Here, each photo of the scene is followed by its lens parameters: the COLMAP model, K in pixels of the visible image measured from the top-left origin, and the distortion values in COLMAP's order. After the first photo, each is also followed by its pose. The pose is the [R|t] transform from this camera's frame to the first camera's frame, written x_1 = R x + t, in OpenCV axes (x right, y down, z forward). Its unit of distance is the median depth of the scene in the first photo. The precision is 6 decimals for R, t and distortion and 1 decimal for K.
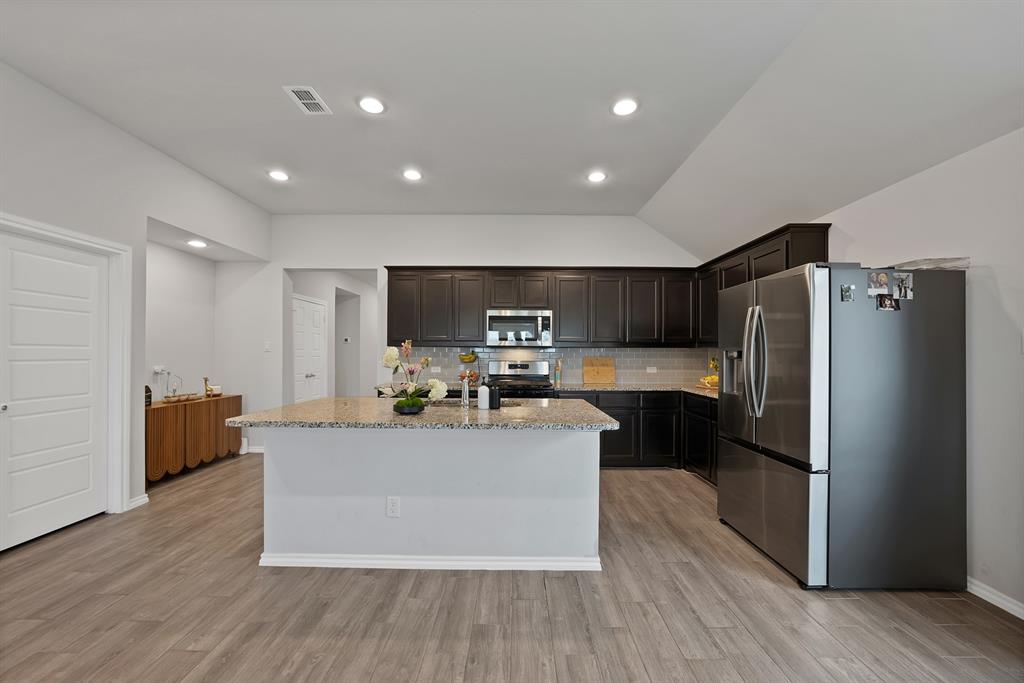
lens RADIAL K [[374.3, 0, 513.5], [0, 374.3, 353.0], [0, 0, 1]] dist [-0.030858, 0.007500]
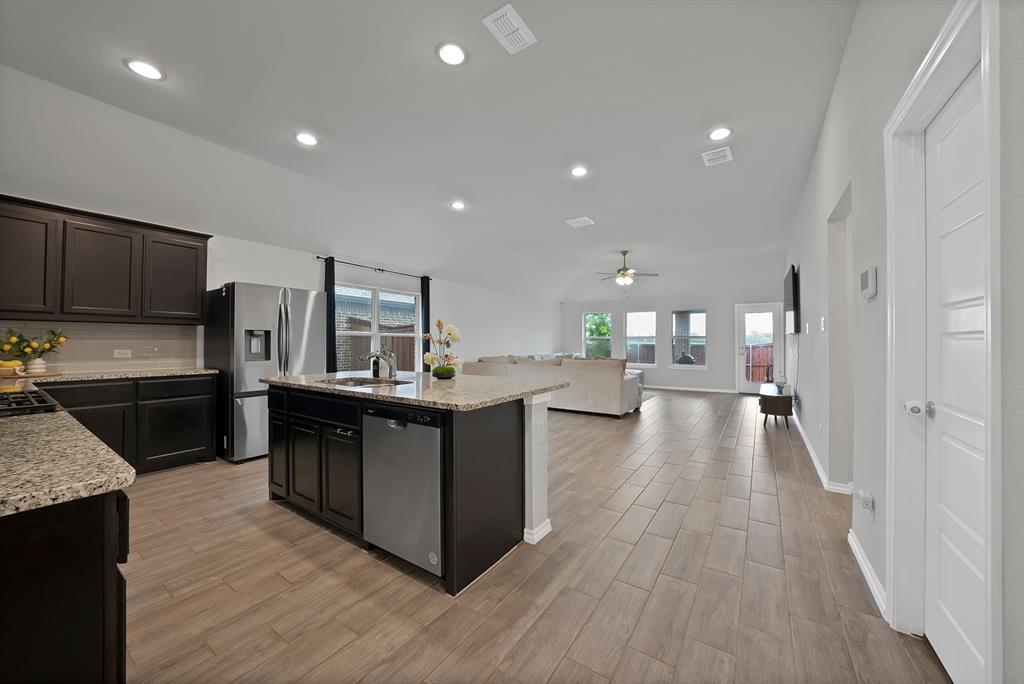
lens RADIAL K [[365.5, 0, 513.0], [0, 365.5, 338.0], [0, 0, 1]] dist [-0.030221, 0.006525]
pose [[-0.827226, 0.000832, 0.561869, -0.964500], [-0.008036, 0.999879, -0.013312, 0.031846], [-0.561812, -0.015527, -0.827119, 1.570664]]
